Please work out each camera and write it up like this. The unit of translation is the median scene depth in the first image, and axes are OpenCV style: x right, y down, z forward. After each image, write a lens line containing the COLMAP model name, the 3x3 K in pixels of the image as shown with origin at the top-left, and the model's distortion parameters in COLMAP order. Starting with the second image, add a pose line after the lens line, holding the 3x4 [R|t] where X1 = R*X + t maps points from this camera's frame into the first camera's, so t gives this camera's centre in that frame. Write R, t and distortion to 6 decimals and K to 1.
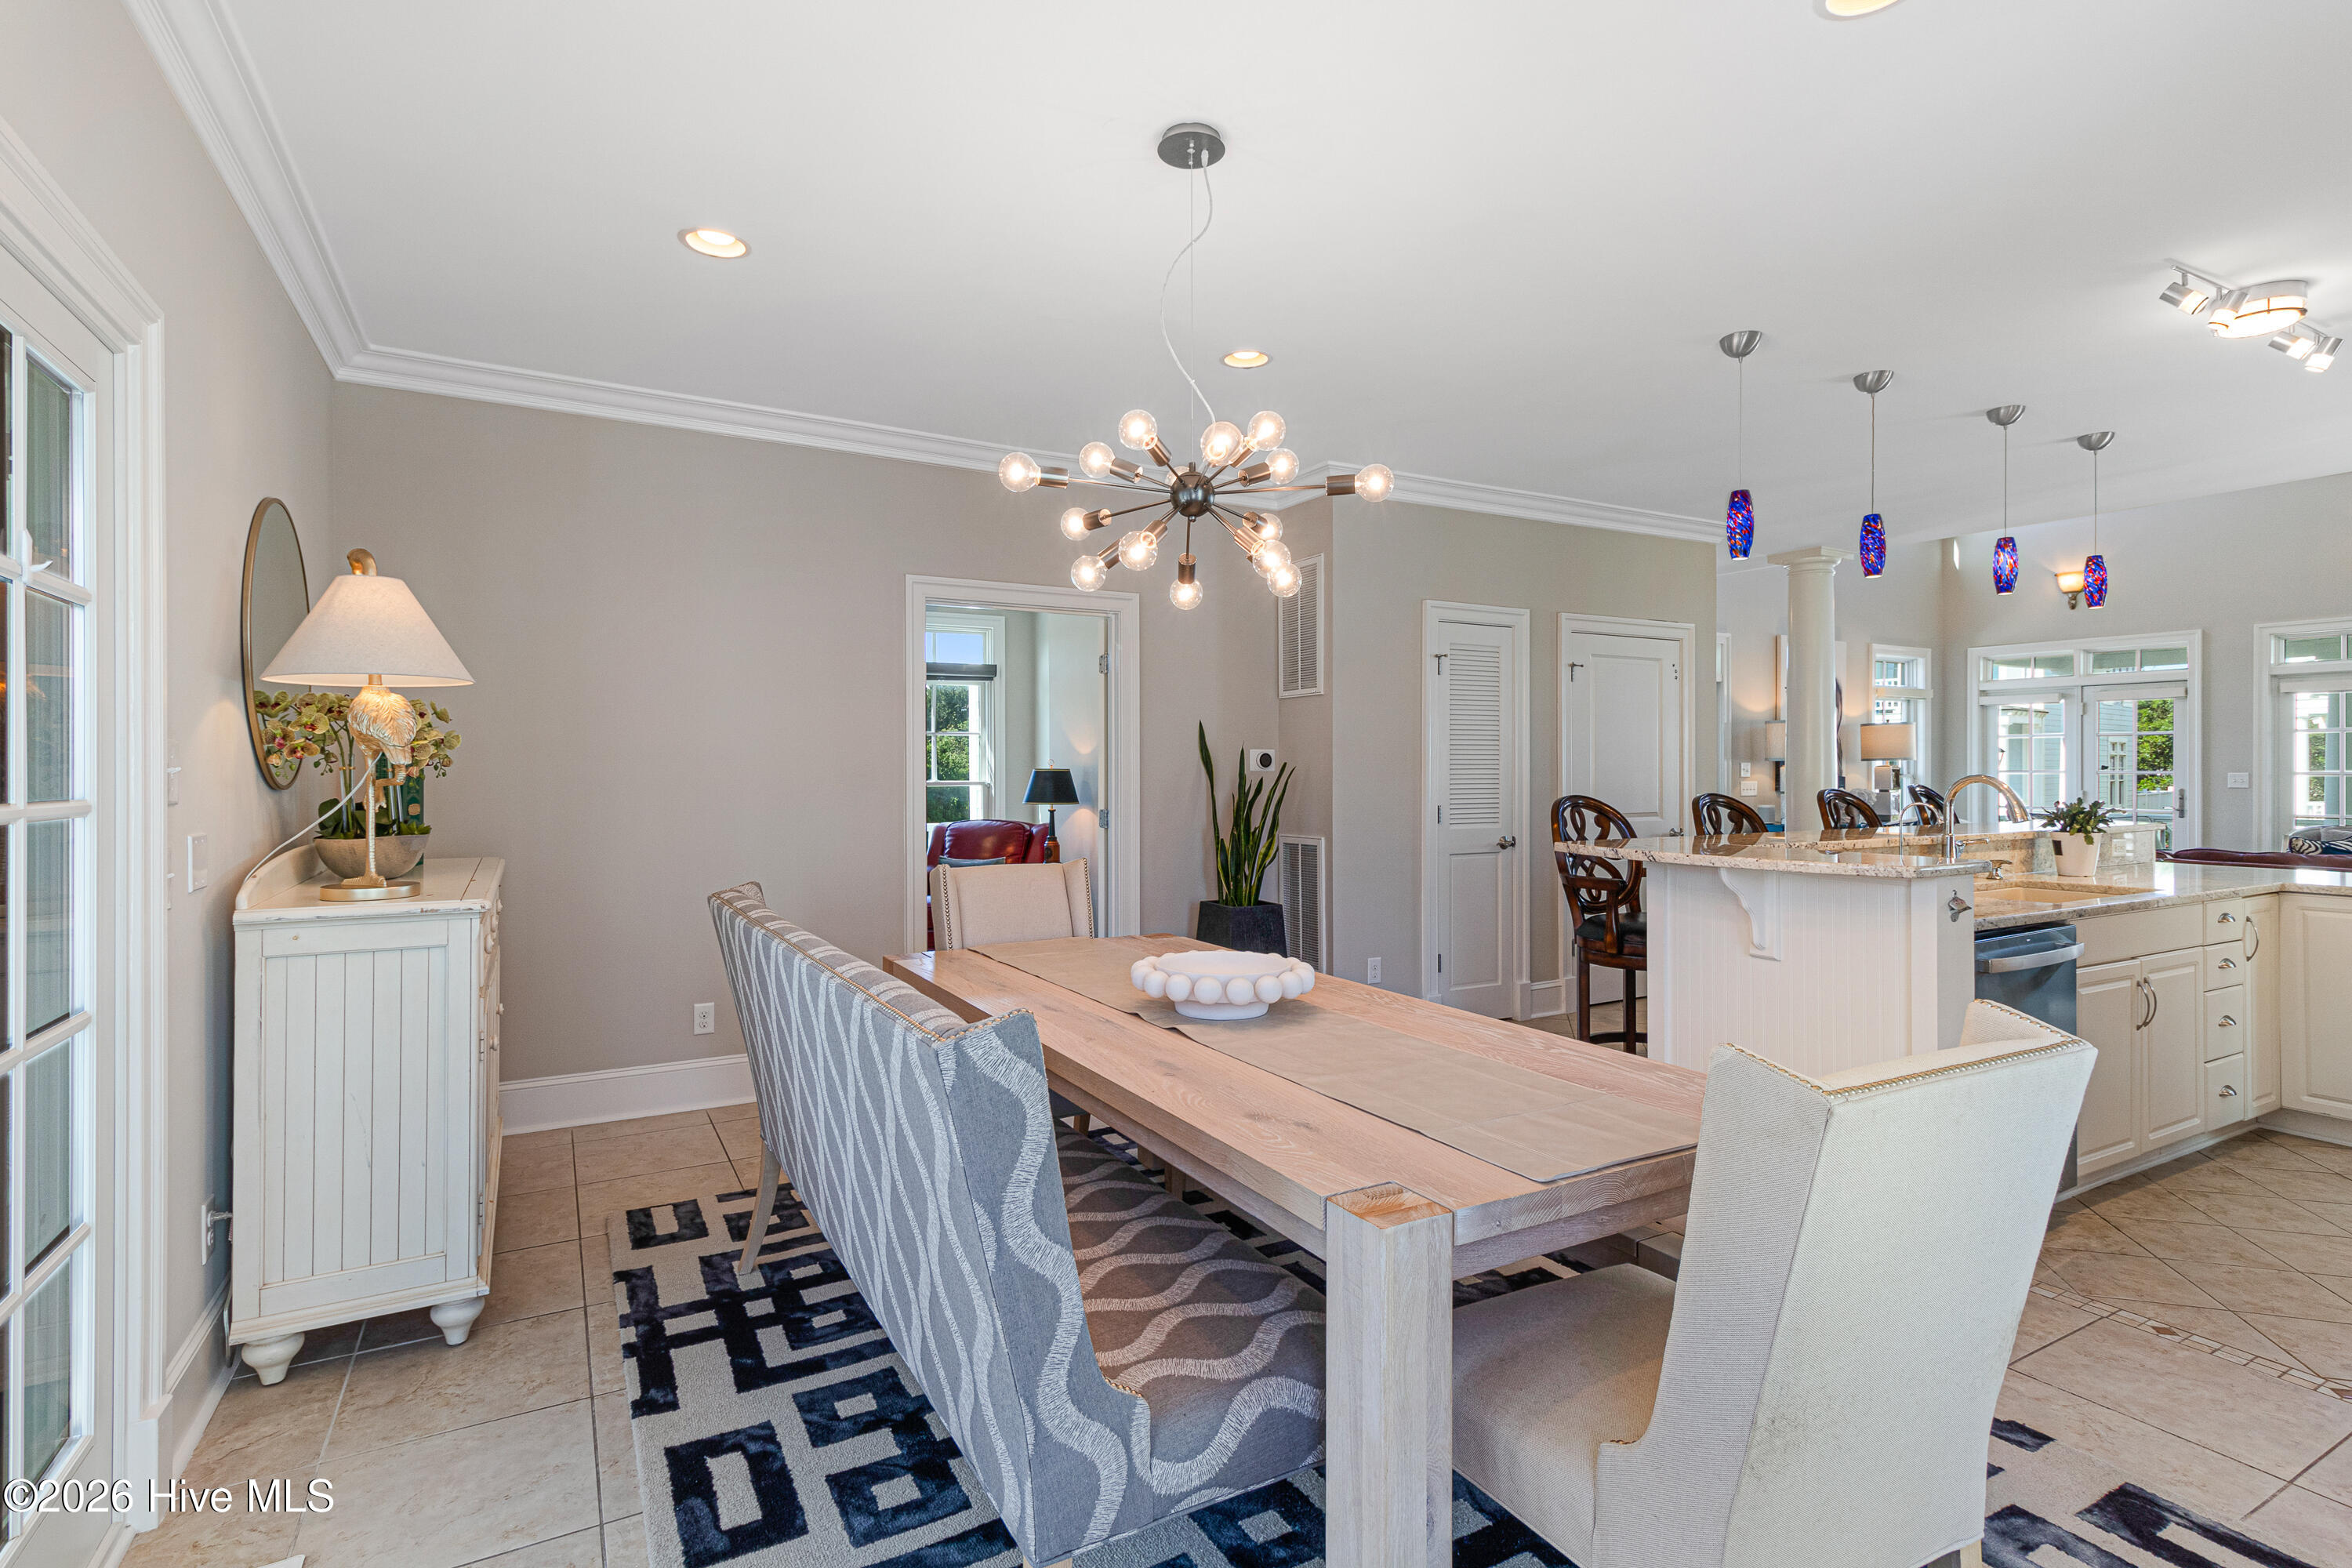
lens RADIAL K [[1117.2, 0, 1148.2], [0, 1117.2, 754.3], [0, 0, 1]] dist [0.007724, 0.000814]
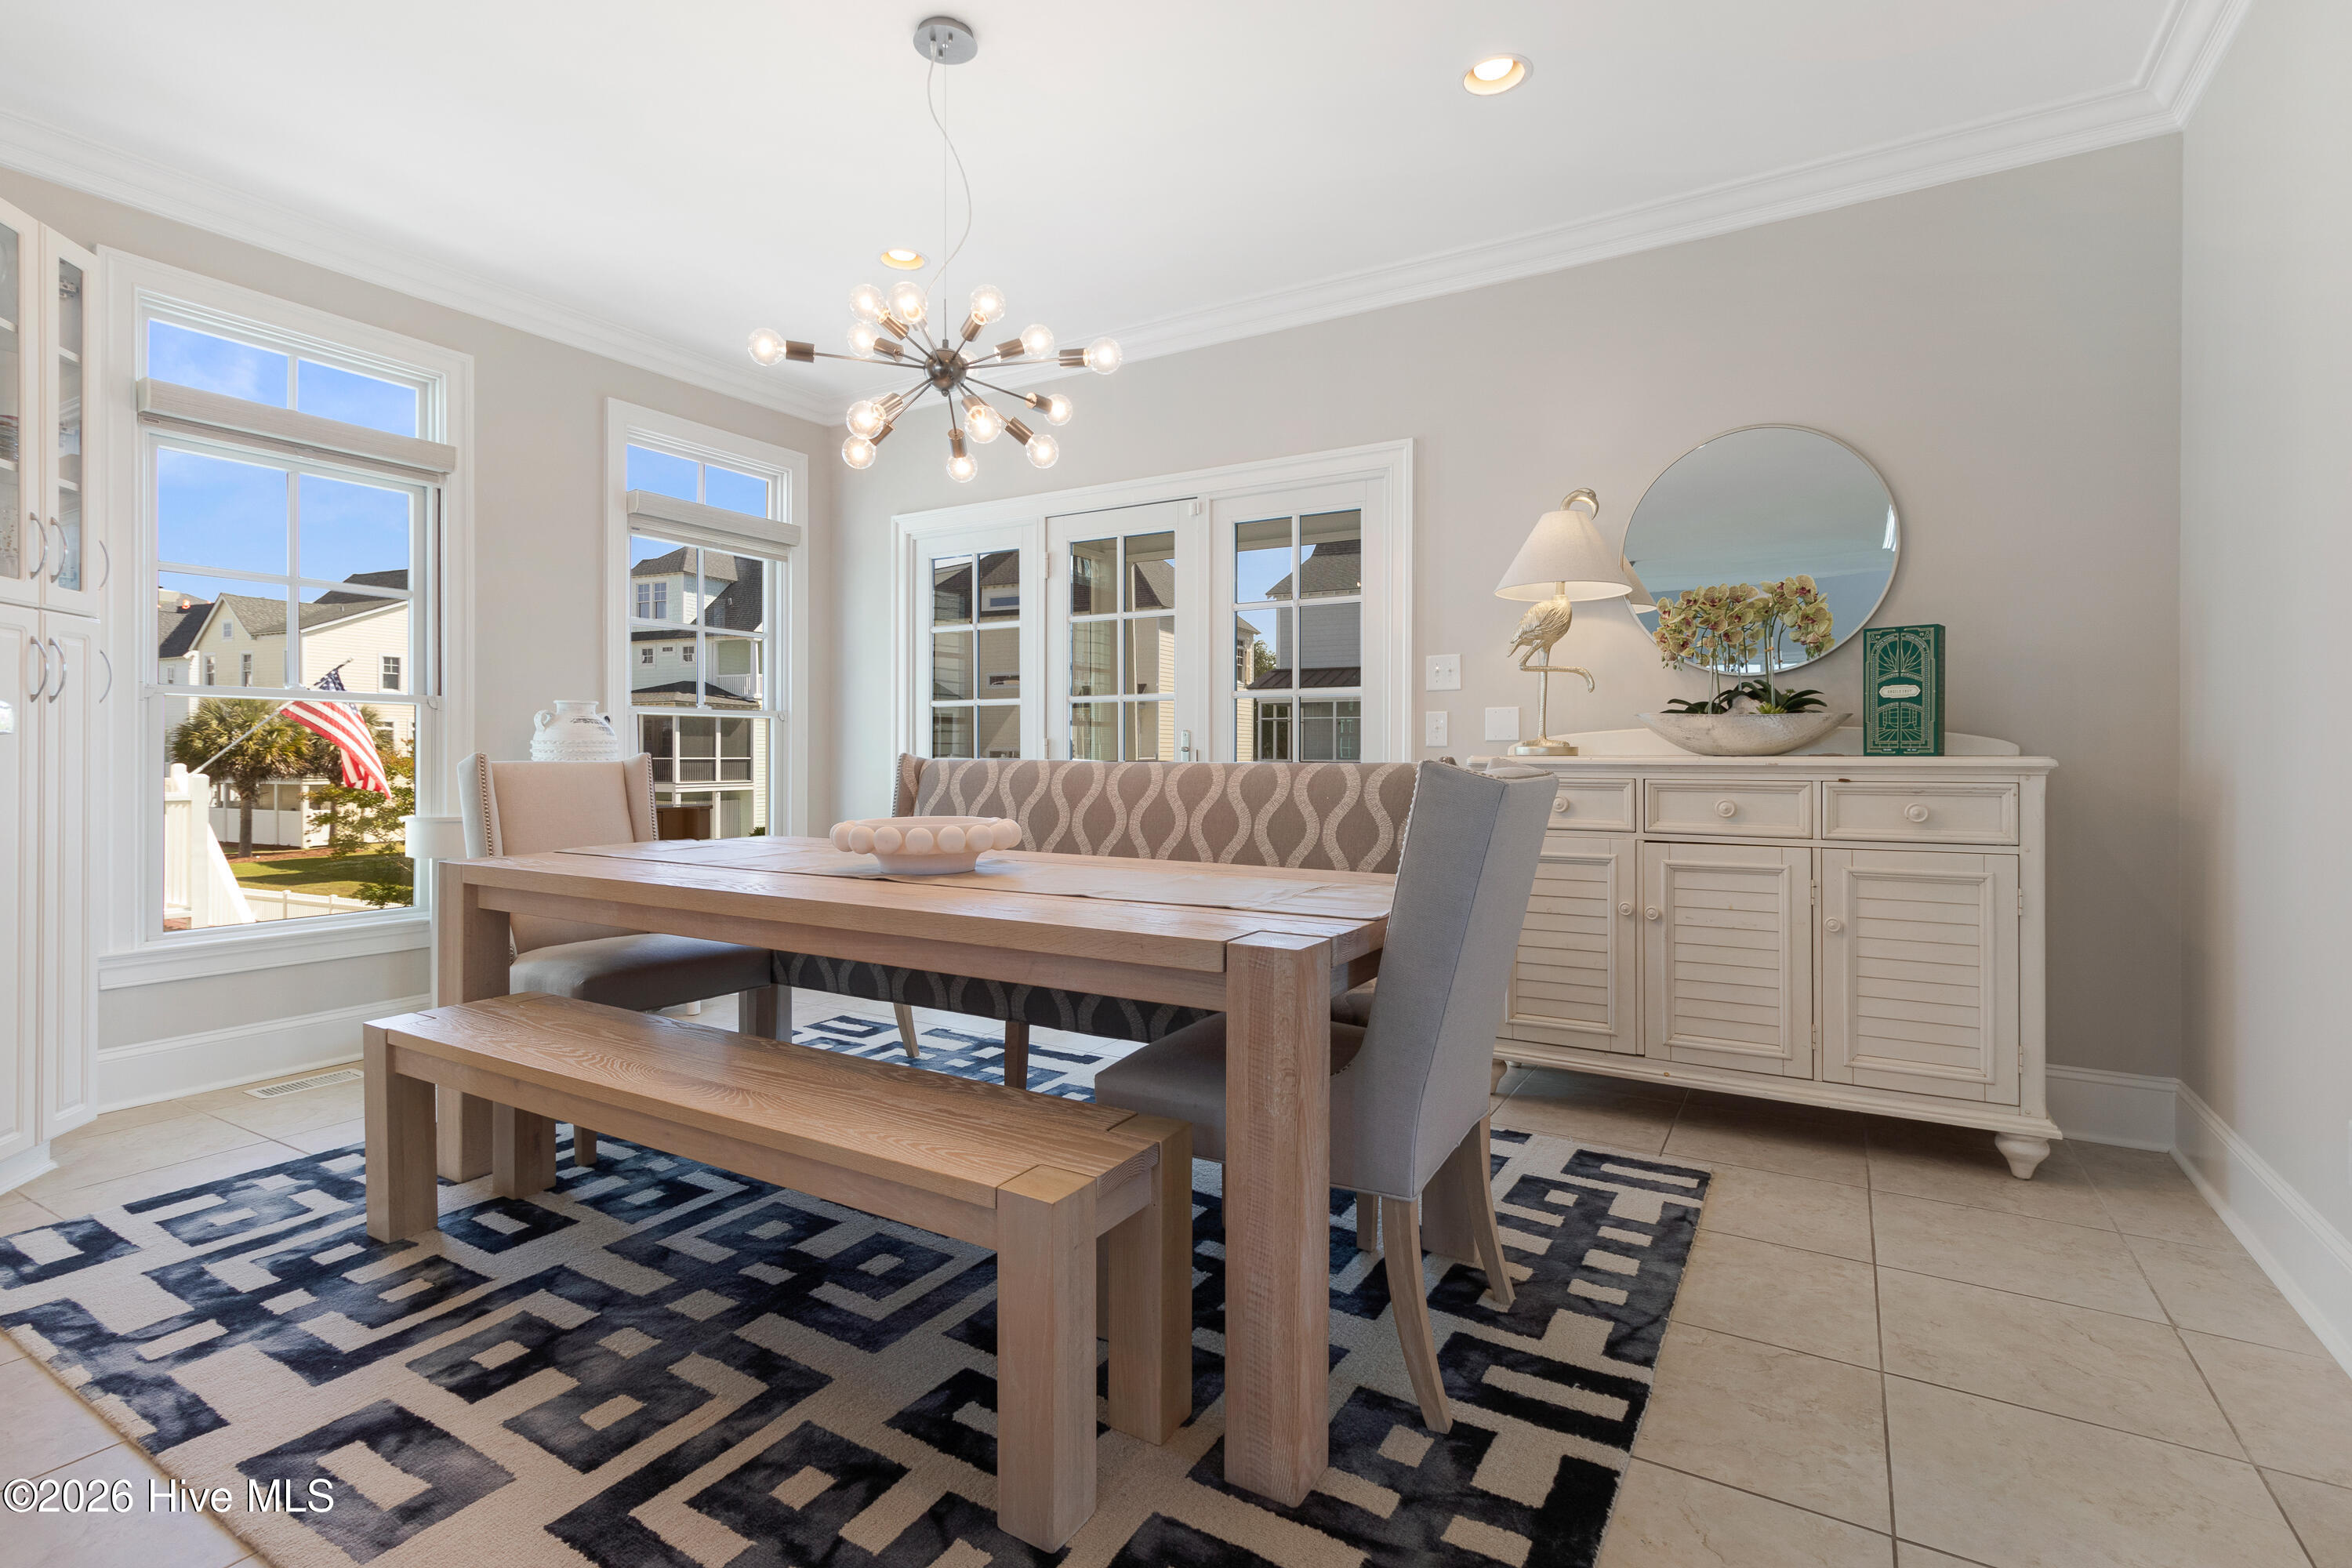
lens RADIAL K [[1117.2, 0, 1148.2], [0, 1117.2, 754.3], [0, 0, 1]] dist [0.007724, 0.000814]
pose [[-0.873003, -0.003286, -0.487704, 0.174552], [0.001243, 0.999959, -0.008963, 0.064142], [0.487713, -0.008431, -0.872963, 0.902069]]
